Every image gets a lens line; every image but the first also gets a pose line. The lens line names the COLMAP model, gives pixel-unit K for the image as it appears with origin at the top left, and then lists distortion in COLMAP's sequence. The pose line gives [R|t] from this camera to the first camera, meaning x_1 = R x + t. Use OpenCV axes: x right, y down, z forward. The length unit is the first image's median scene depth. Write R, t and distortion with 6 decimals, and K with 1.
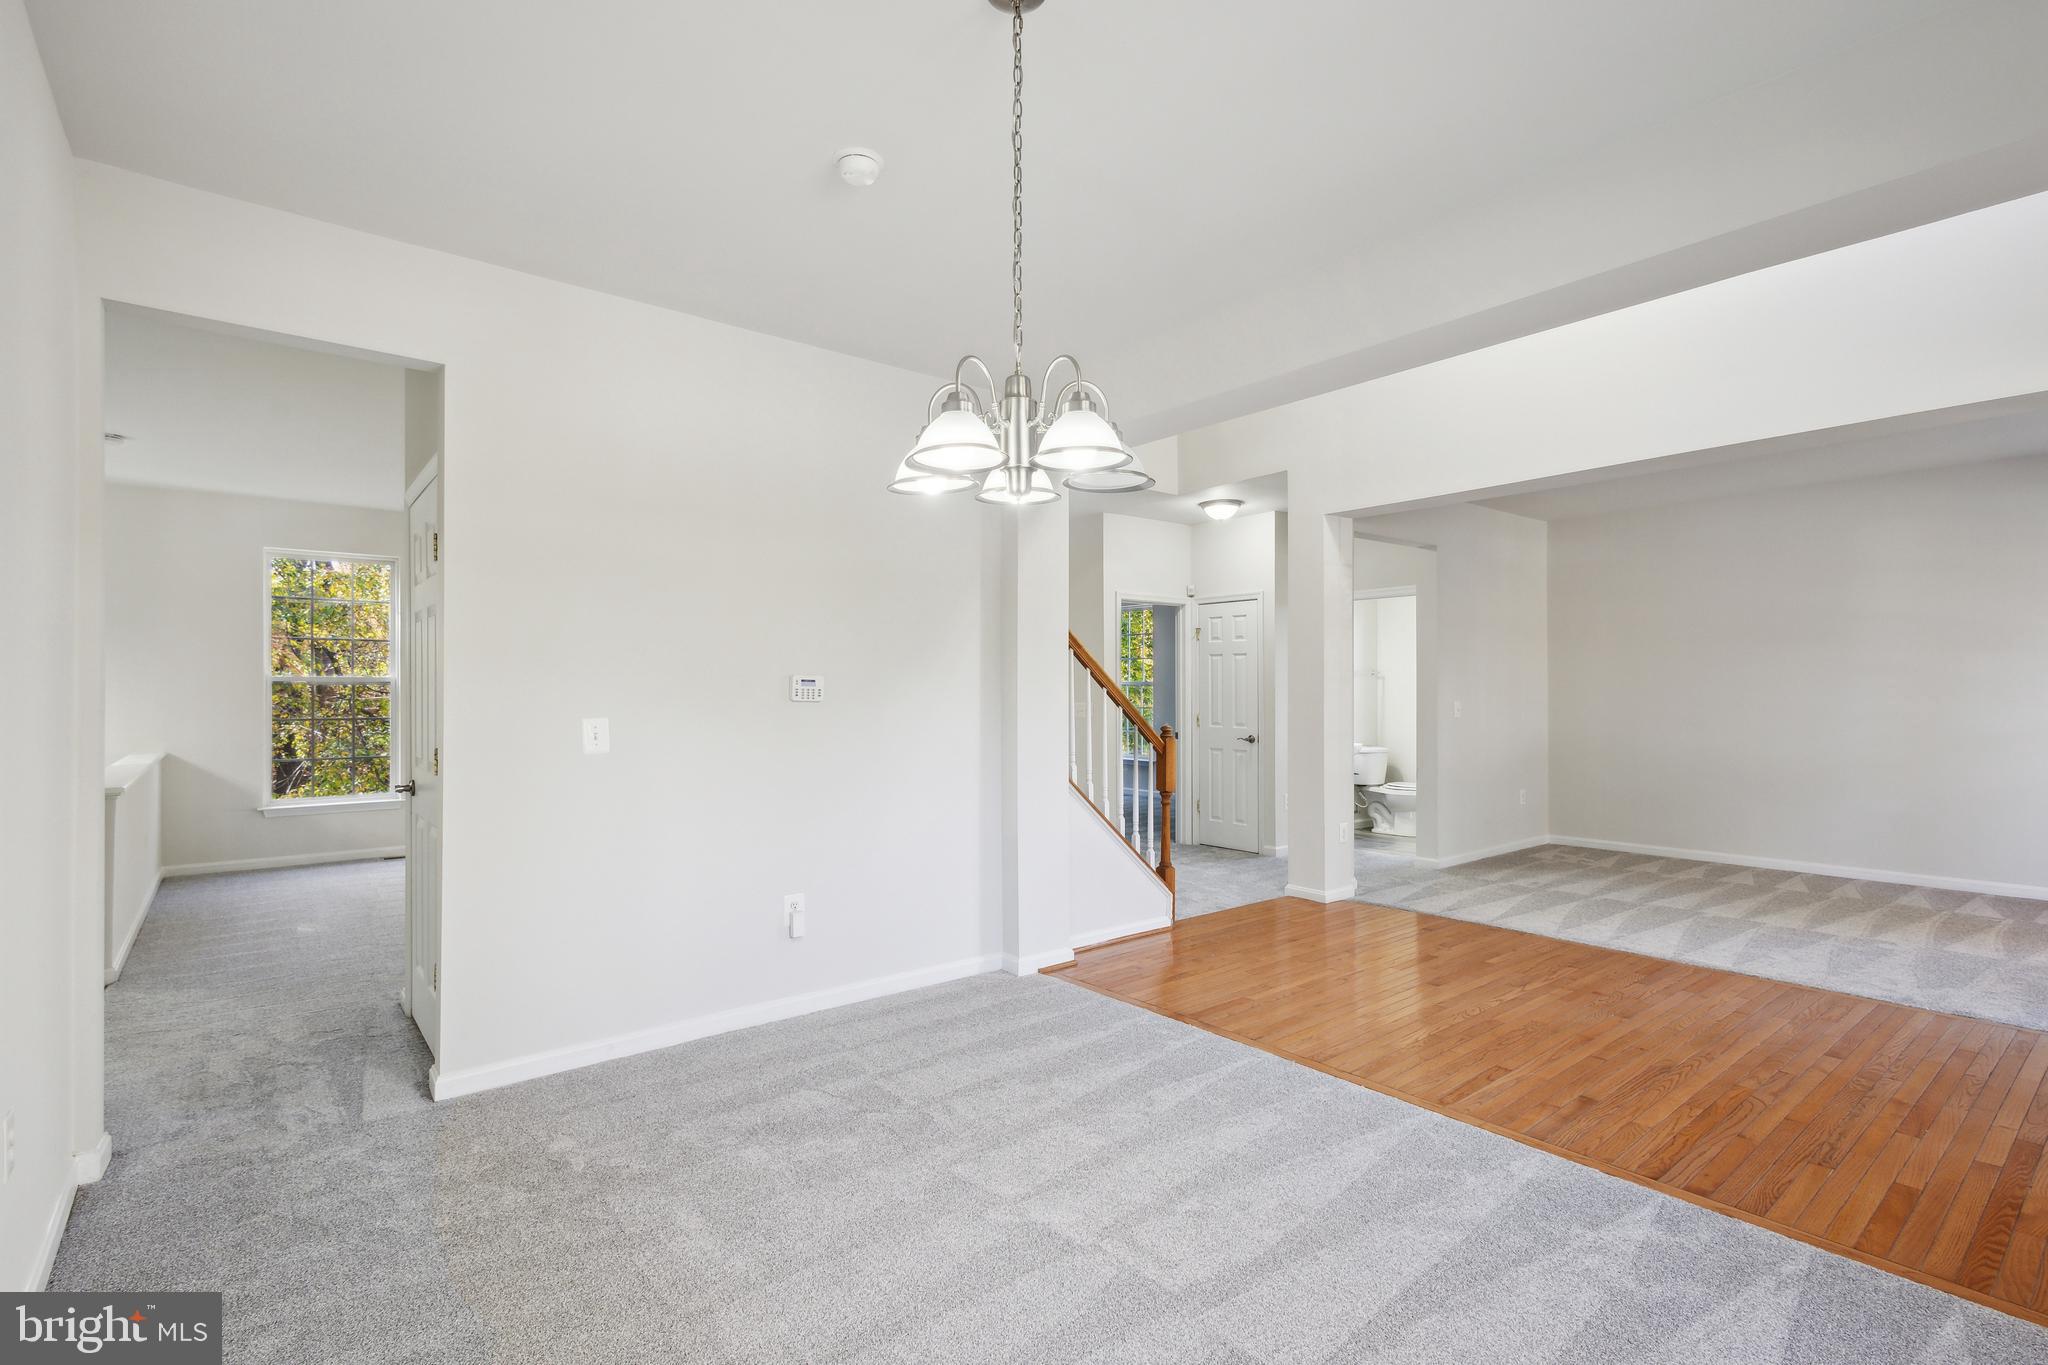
lens RADIAL K [[954.6, 0, 1024.8], [0, 954.6, 685.8], [0, 0, 1]] dist [0.008767, -0.002067]
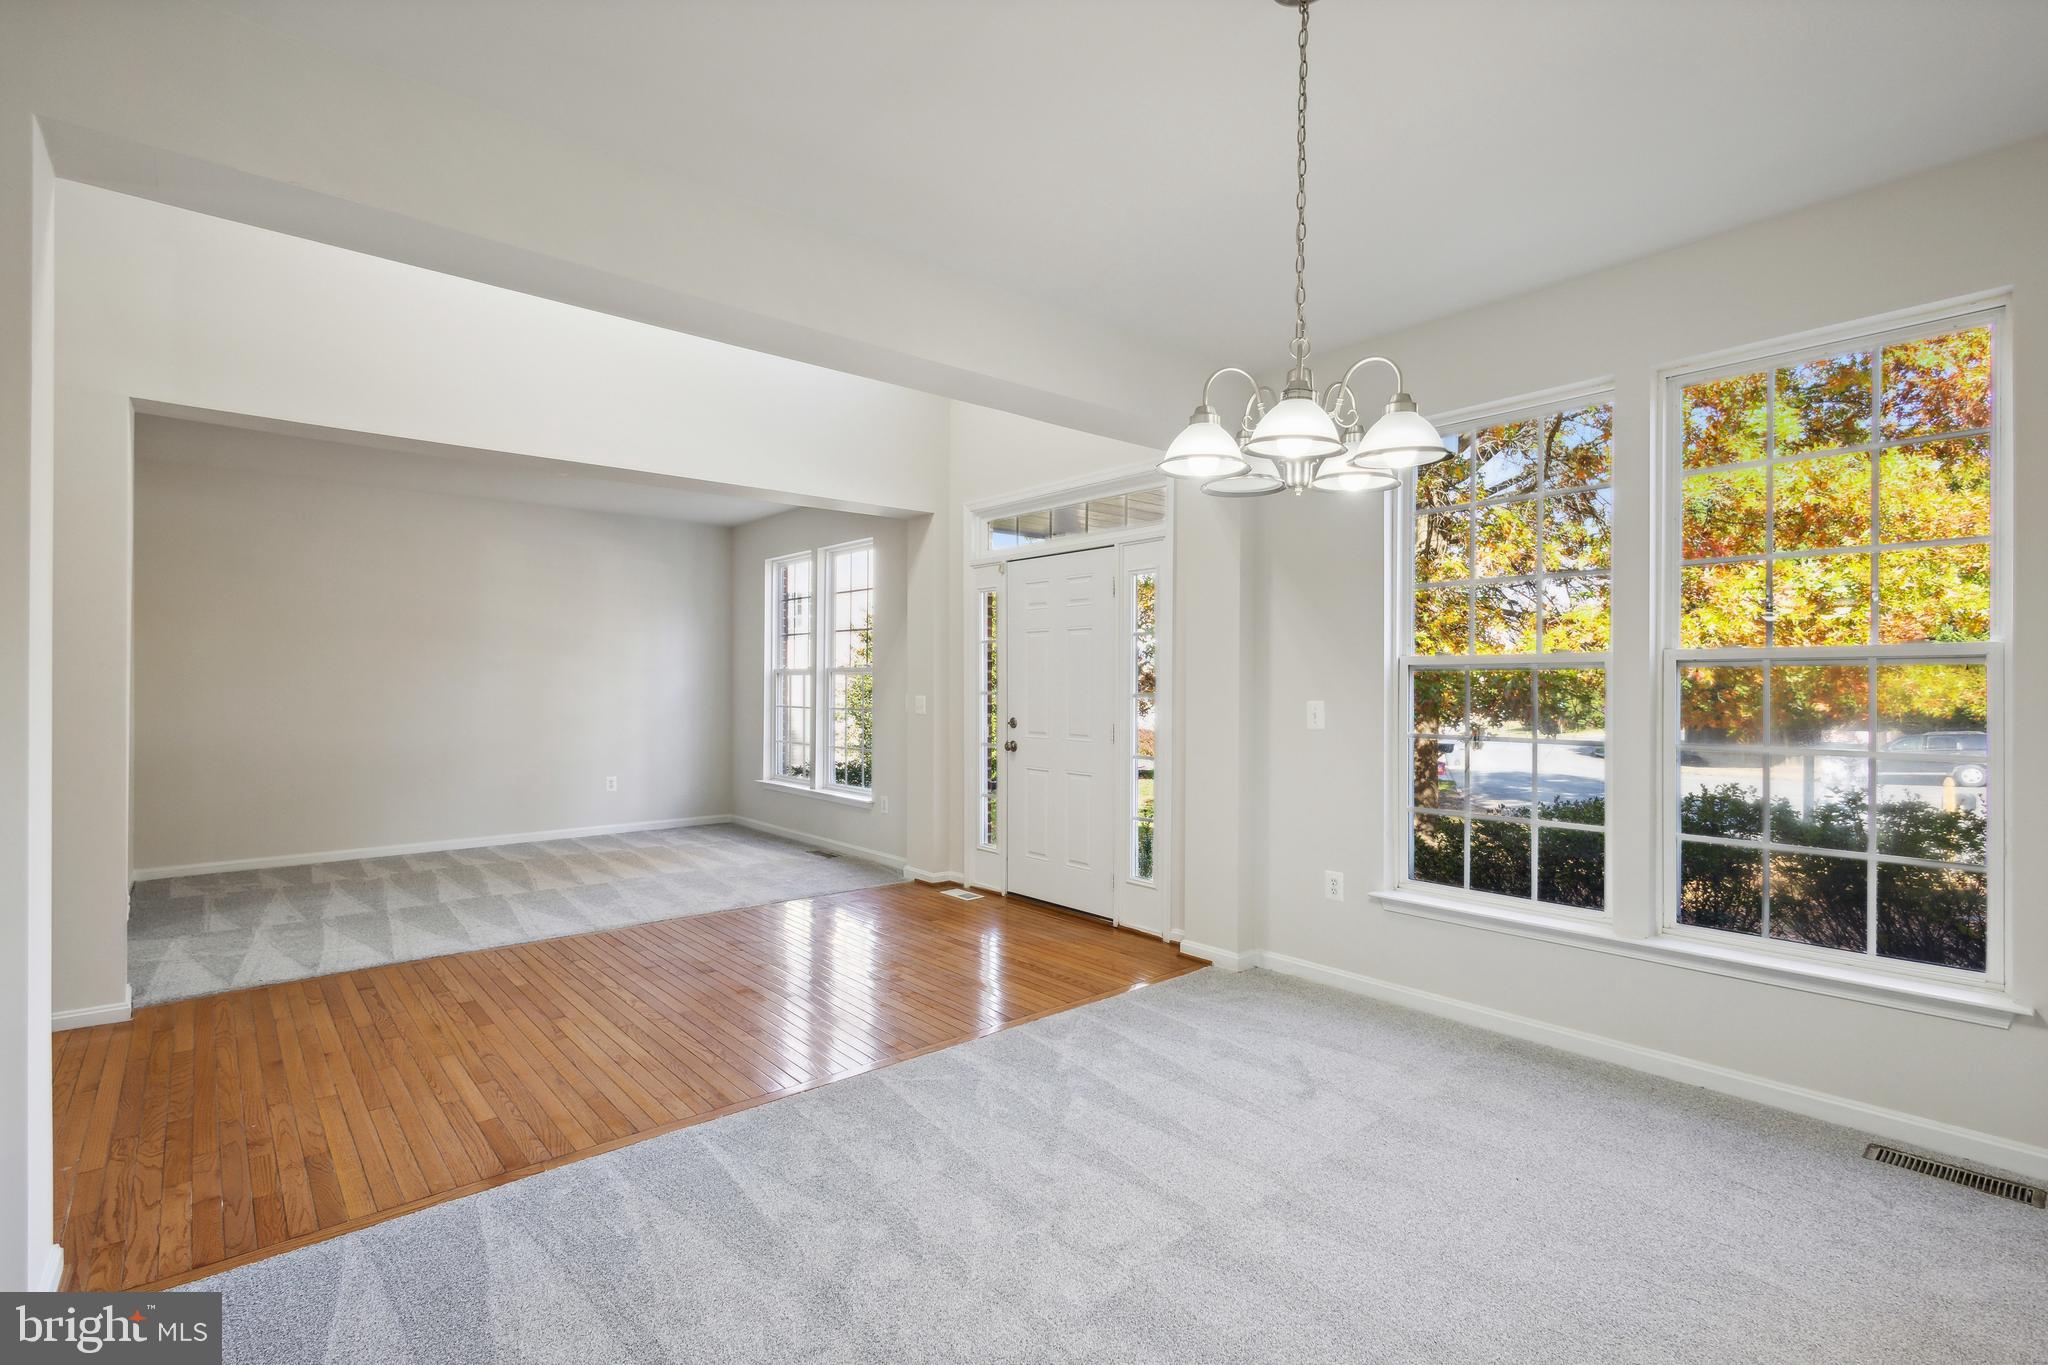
lens RADIAL K [[954.6, 0, 1019.6], [0, 954.6, 681.8], [0, 0, 1]] dist [0.008767, -0.002067]
pose [[-0.028334, 0.003623, 0.999592, -0.513646], [-0.007735, 0.999963, -0.003843, 0.005202], [-0.999569, -0.007841, -0.028305, 0.672724]]
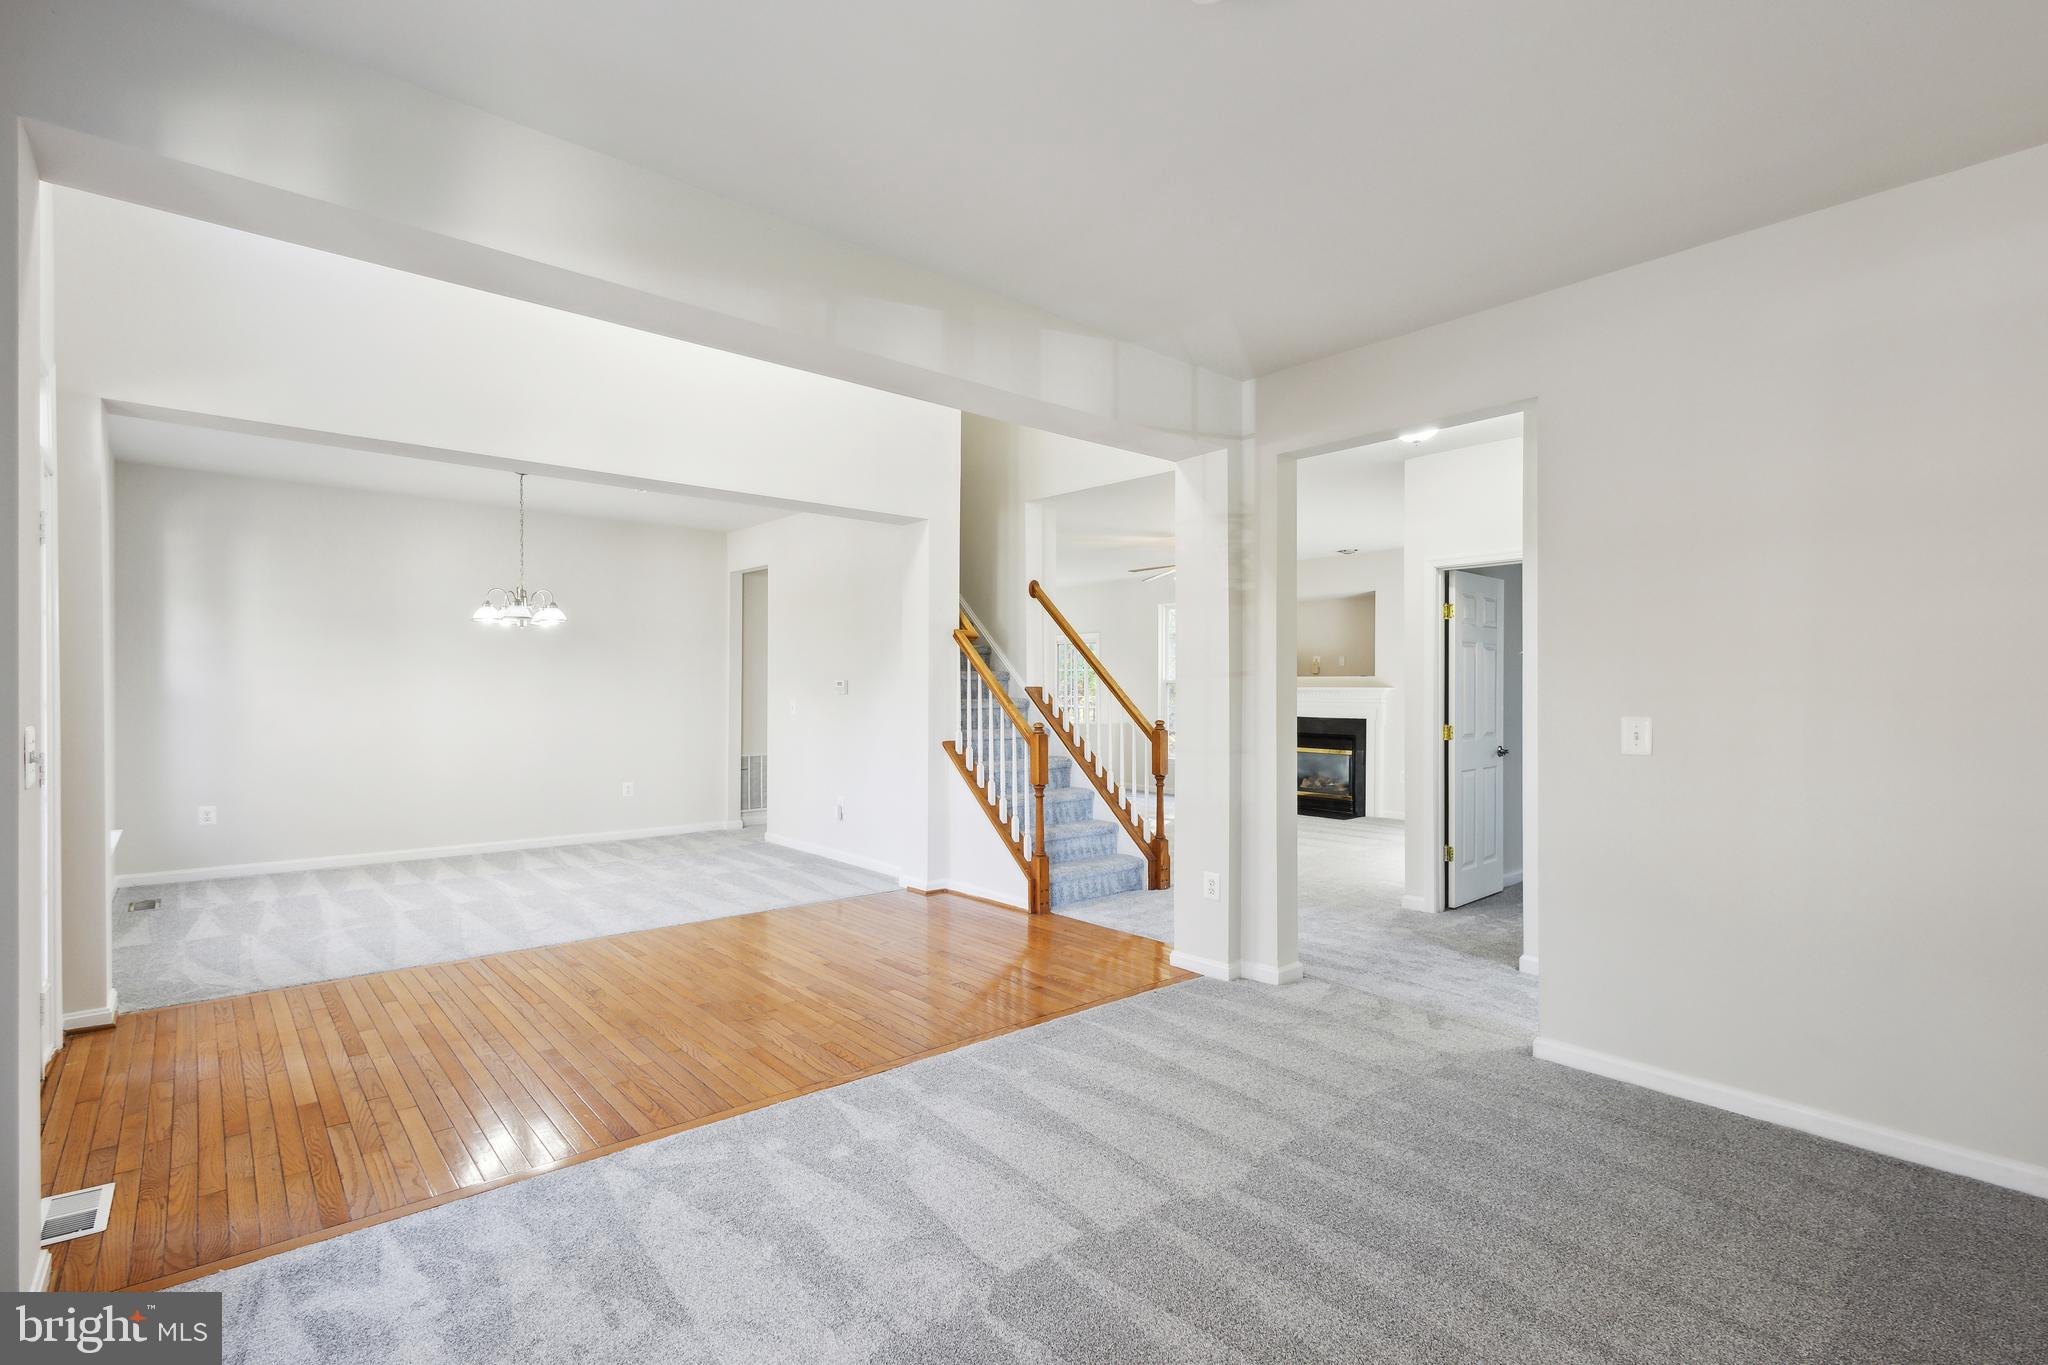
lens RADIAL K [[954.6, 0, 1038.6], [0, 954.6, 685.1], [0, 0, 1]] dist [0.008767, -0.002067]
pose [[0.052935, 0.008205, -0.998564, 1.682839], [-0.002766, 0.999964, 0.008070, -0.012335], [0.998594, 0.002335, 0.052955, 1.309522]]
